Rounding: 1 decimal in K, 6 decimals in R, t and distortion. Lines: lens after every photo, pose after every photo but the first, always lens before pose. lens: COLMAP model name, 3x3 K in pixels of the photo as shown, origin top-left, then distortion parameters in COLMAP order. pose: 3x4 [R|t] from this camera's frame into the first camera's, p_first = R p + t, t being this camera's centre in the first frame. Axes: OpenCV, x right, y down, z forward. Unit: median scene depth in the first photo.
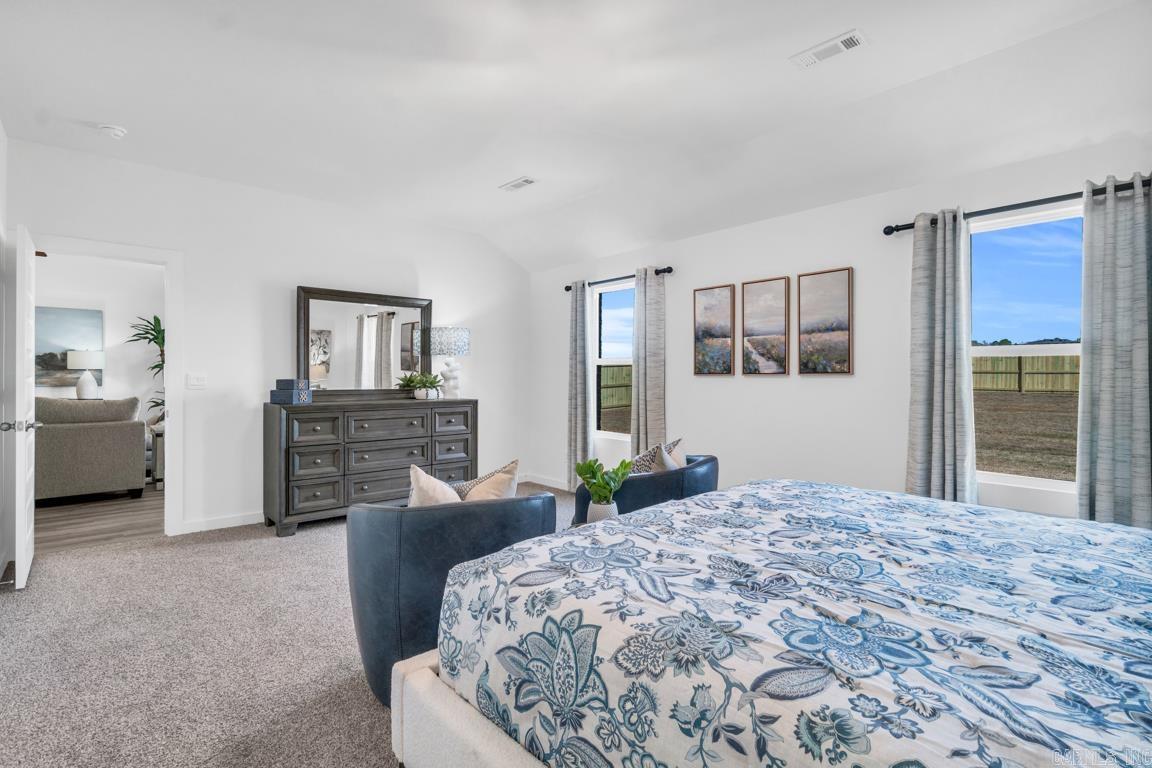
lens RADIAL K [[577.9, 0, 581.1], [0, 577.9, 378.1], [0, 0, 1]] dist [0.001477, 0.000374]
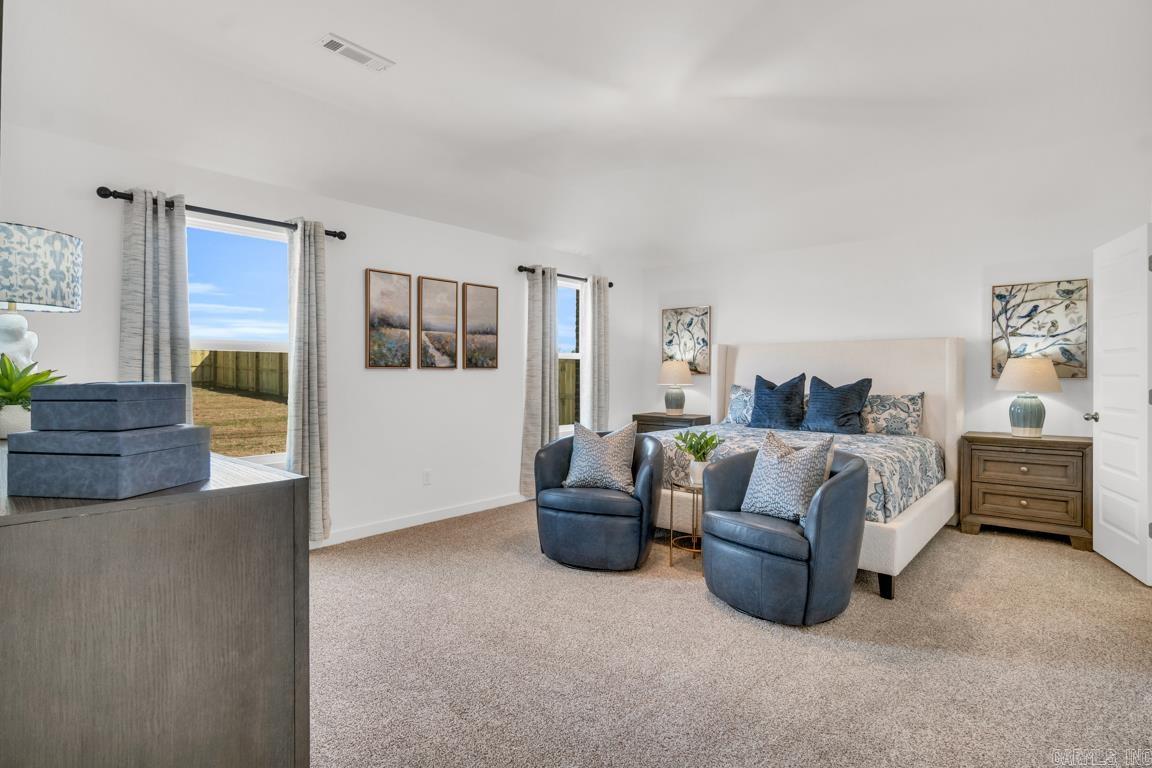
lens RADIAL K [[577.9, 0, 581.1], [0, 577.9, 378.1], [0, 0, 1]] dist [0.001477, 0.000374]
pose [[-0.126791, -0.011068, 0.991868, -0.756852], [0.000001, 0.999938, 0.011158, 0.000305], [-0.991929, 0.001416, -0.126783, 0.858145]]
